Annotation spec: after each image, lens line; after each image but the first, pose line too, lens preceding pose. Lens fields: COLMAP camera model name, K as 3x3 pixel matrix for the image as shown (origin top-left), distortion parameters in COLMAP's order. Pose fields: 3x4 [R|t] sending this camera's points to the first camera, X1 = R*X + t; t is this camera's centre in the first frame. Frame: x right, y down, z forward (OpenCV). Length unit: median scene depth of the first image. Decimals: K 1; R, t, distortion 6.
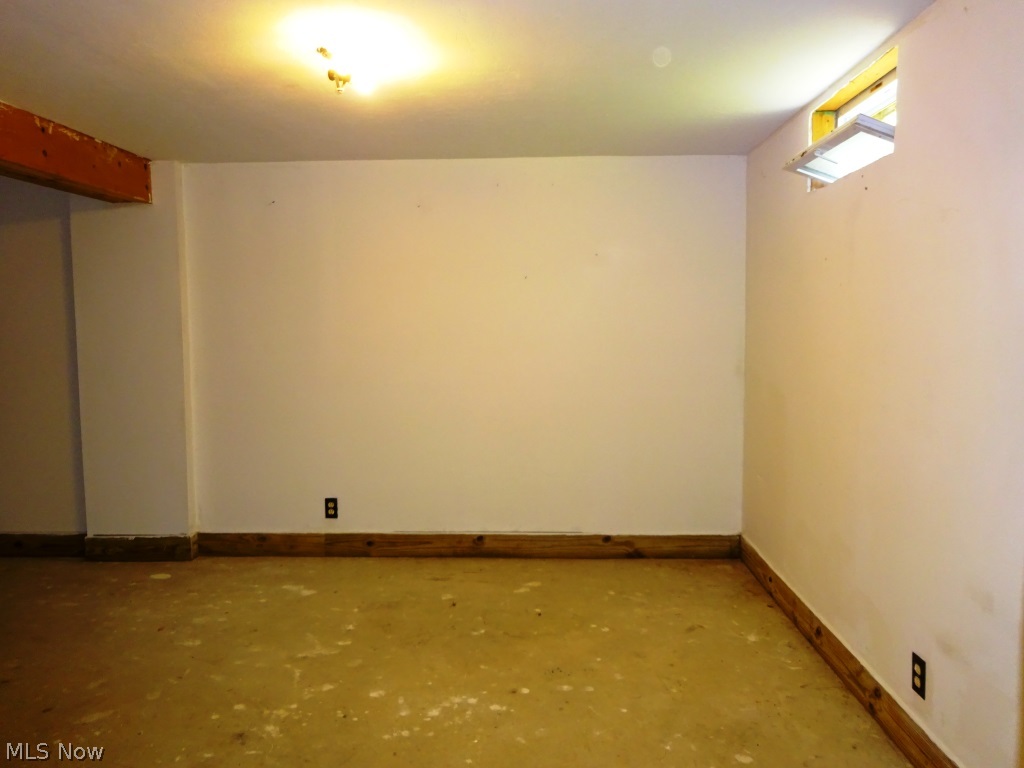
lens RADIAL K [[753.8, 0, 510.8], [0, 753.8, 383.1], [0, 0, 1]] dist [-0.006548, -0.005351]
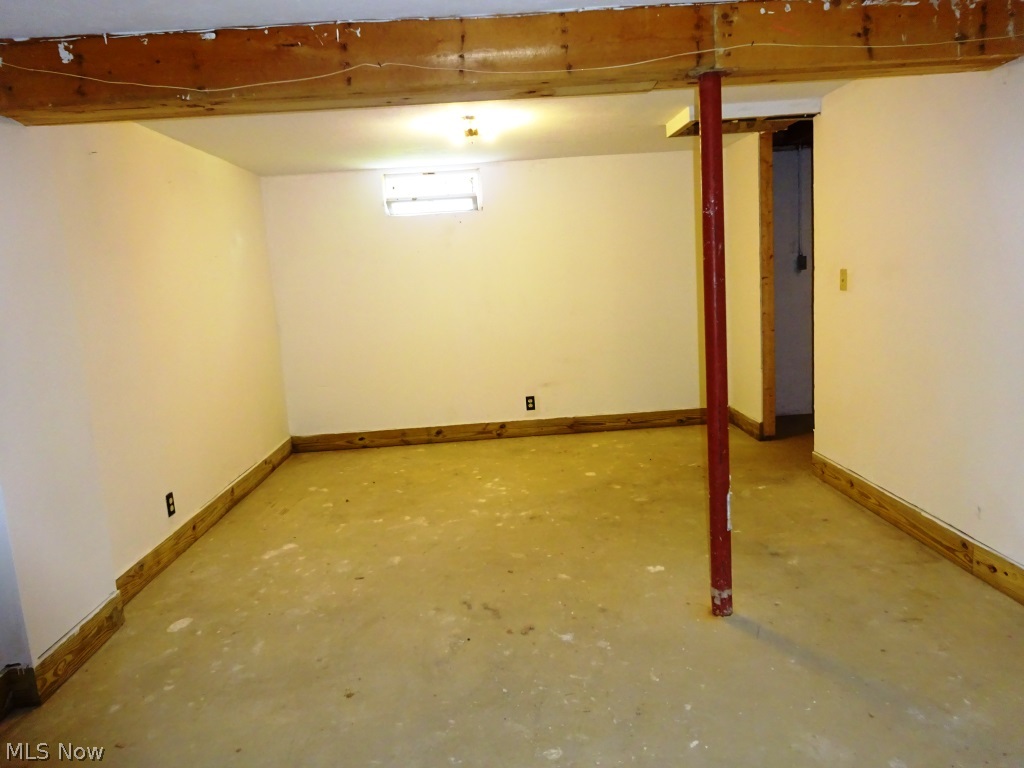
lens RADIAL K [[753.8, 0, 511.2], [0, 753.8, 384.7], [0, 0, 1]] dist [-0.006548, -0.005351]
pose [[-0.071802, -0.130820, 0.988803, -1.351741], [0.143385, 0.979710, 0.140029, -0.051619], [-0.987059, 0.151834, -0.051588, 0.729173]]
